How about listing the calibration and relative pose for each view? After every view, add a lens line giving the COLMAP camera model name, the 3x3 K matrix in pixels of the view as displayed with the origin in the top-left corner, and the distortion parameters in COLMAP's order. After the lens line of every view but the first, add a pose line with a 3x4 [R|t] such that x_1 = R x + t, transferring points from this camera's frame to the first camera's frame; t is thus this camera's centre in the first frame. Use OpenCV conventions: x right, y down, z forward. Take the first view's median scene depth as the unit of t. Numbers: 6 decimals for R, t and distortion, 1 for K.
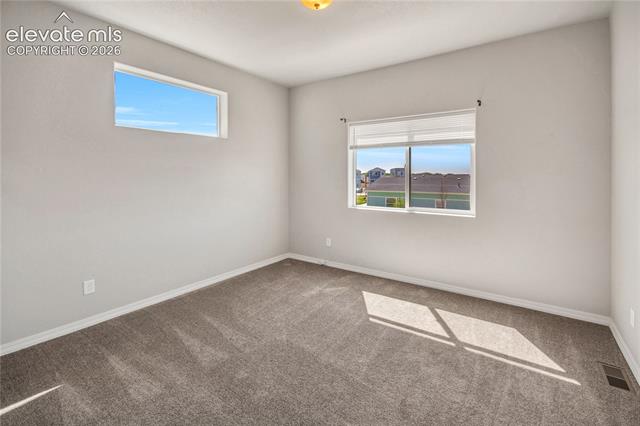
lens RADIAL K [[287.8, 0, 332.0], [0, 287.8, 177.8], [0, 0, 1]] dist [0.000029, -0.000060]
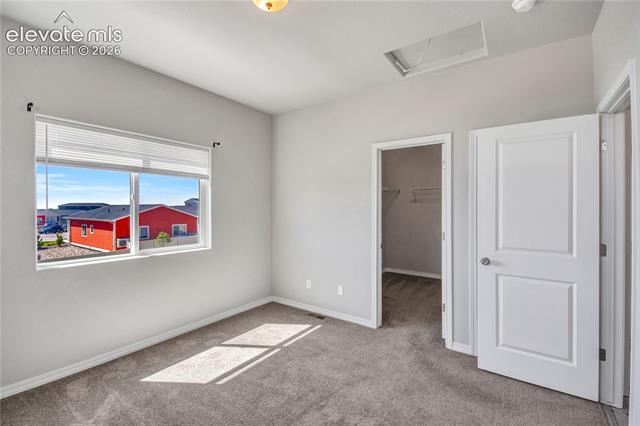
lens RADIAL K [[294.6, 0, 321.9], [0, 294.6, 204.0], [0, 0, 1]] dist [0.000381, -0.000052]
pose [[0.022718, 0.010659, 0.999685, -0.627682], [-0.000600, 0.999943, -0.010648, -0.020875], [-0.999742, -0.000358, 0.022723, 0.589699]]
